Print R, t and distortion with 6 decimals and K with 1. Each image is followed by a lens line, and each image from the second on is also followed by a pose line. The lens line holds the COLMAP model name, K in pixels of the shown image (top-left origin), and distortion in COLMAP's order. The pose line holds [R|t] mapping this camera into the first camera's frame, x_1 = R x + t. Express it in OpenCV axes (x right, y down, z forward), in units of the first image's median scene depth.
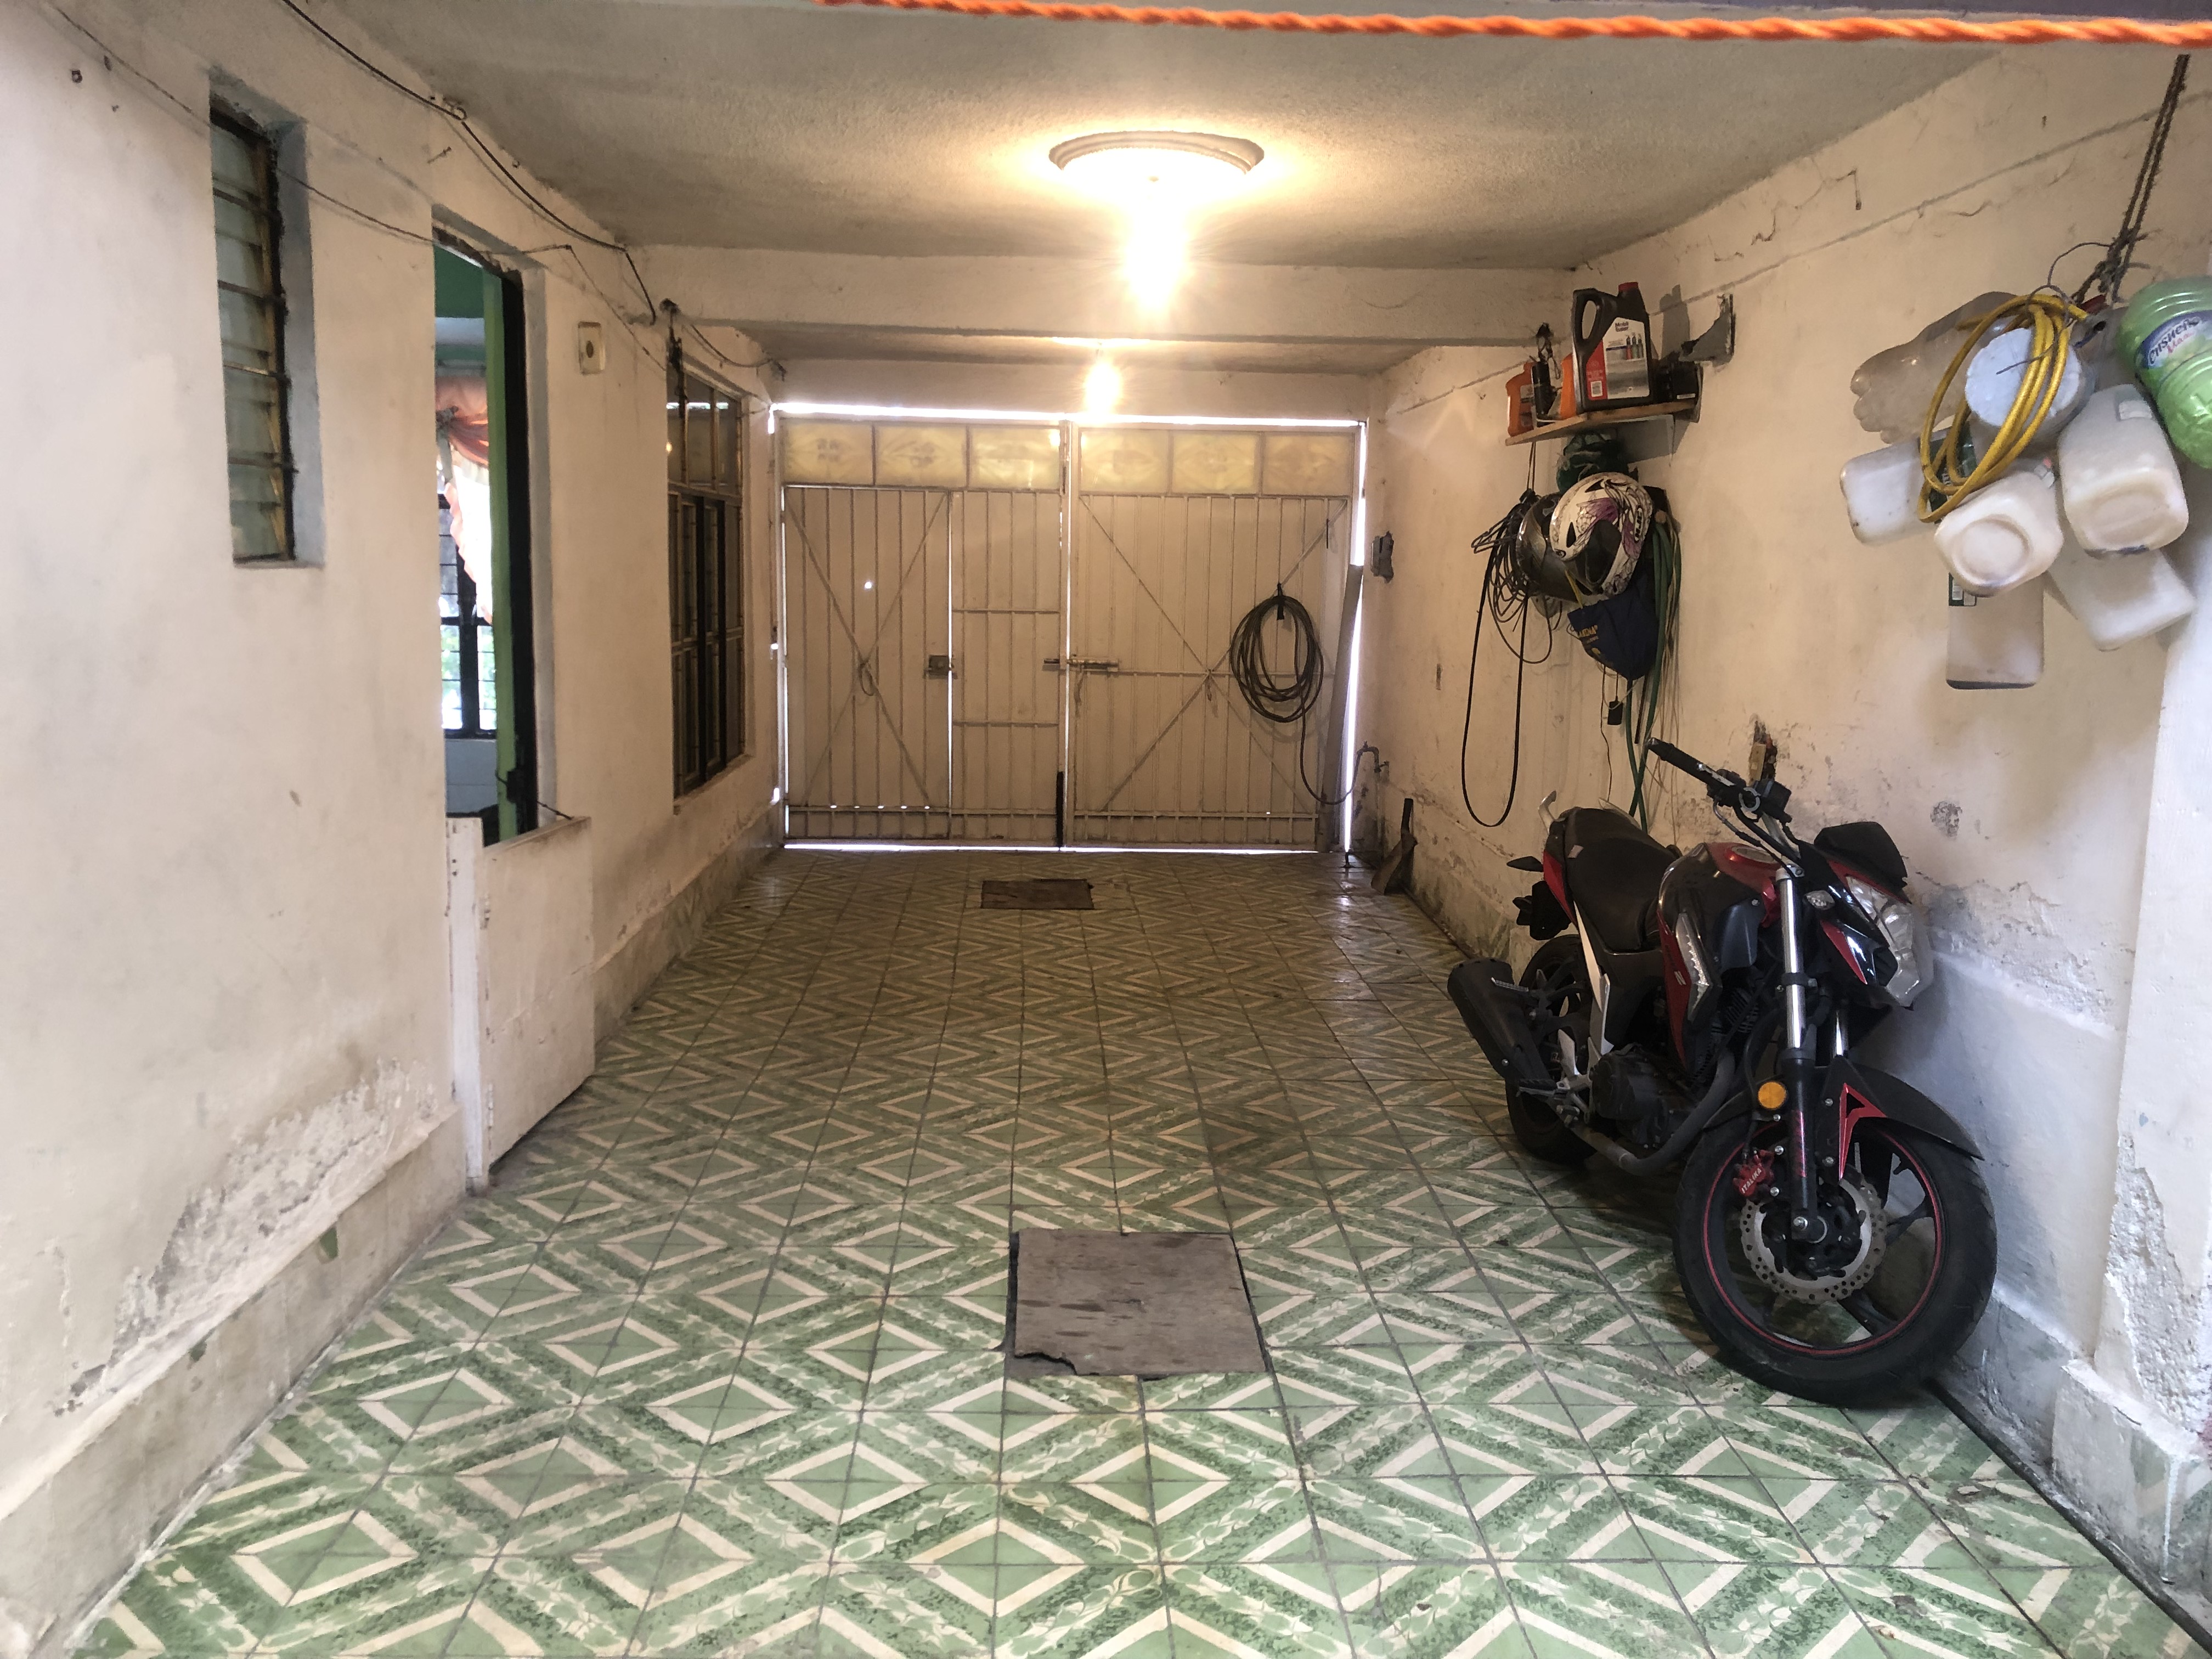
lens RADIAL K [[1789.8, 0, 1104.0], [0, 1789.8, 830.7], [0, 0, 1]] dist [0.058306, -0.081967]
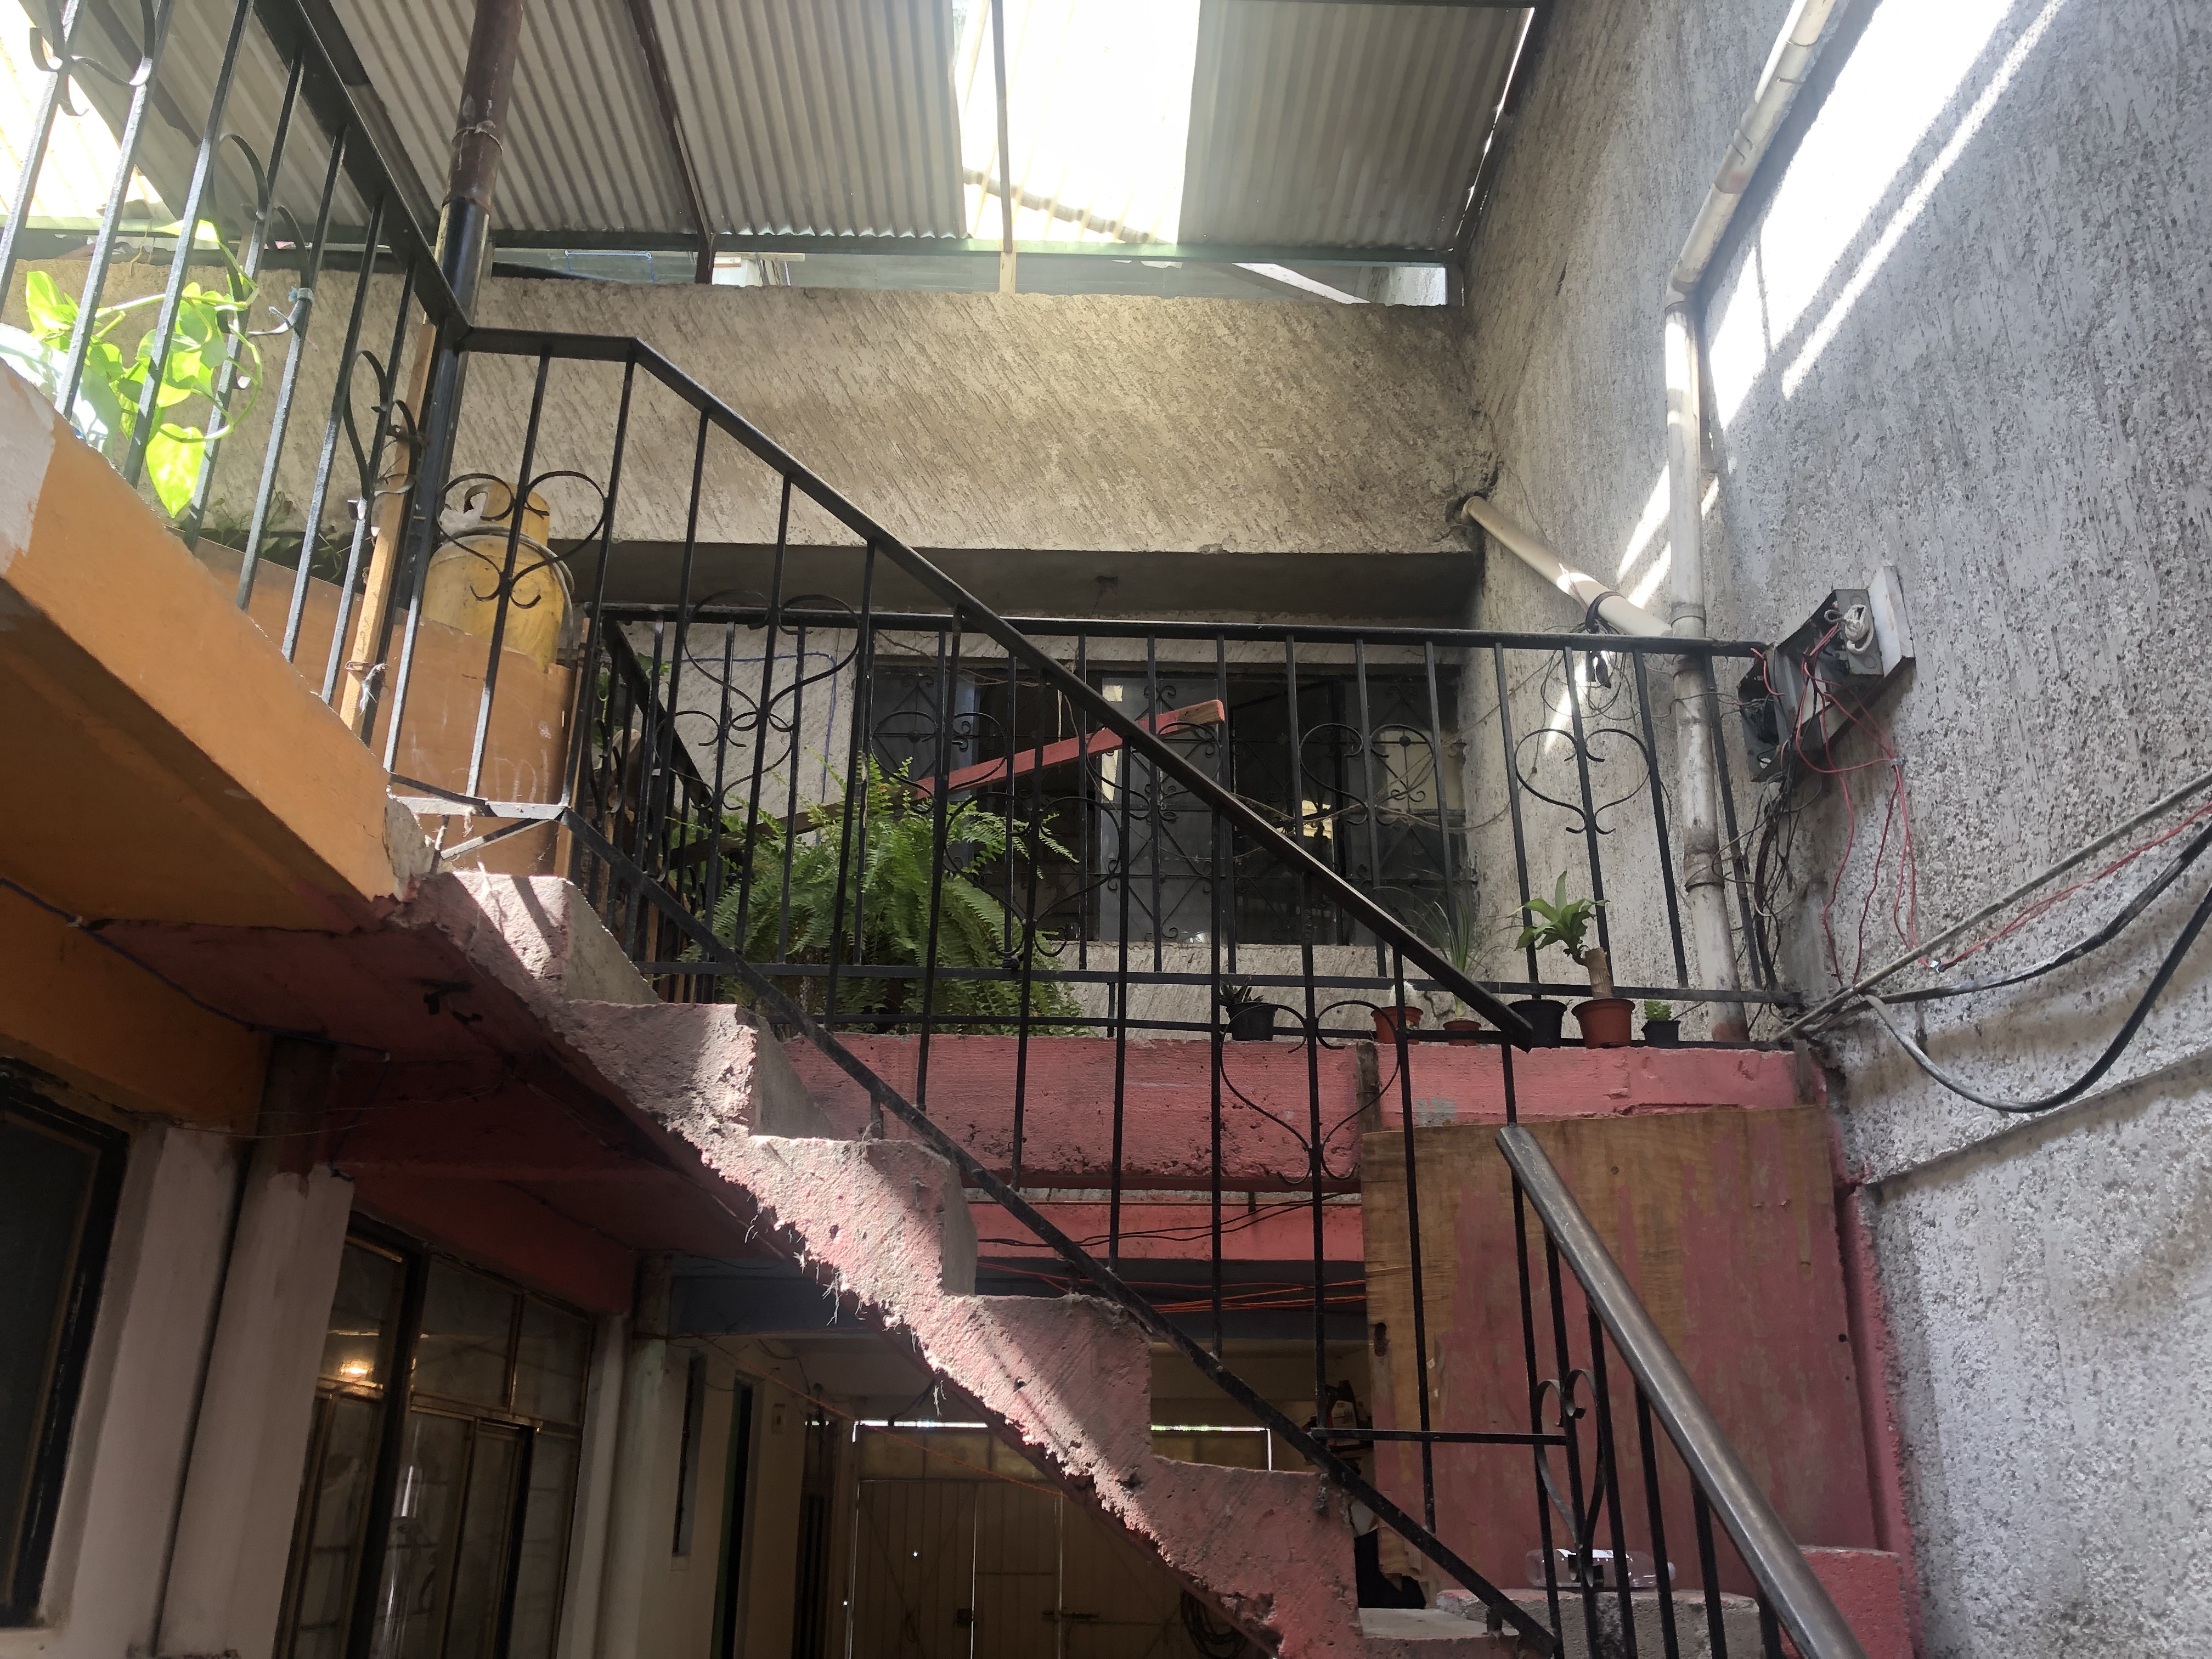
lens RADIAL K [[1789.8, 0, 1108.7], [0, 1789.8, 836.9], [0, 0, 1]] dist [0.058306, -0.081967]
pose [[0.999827, -0.014412, -0.011779, 0.042589], [0.006845, 0.873166, -0.487375, 0.059632], [0.017309, 0.487210, 0.873113, -0.488147]]
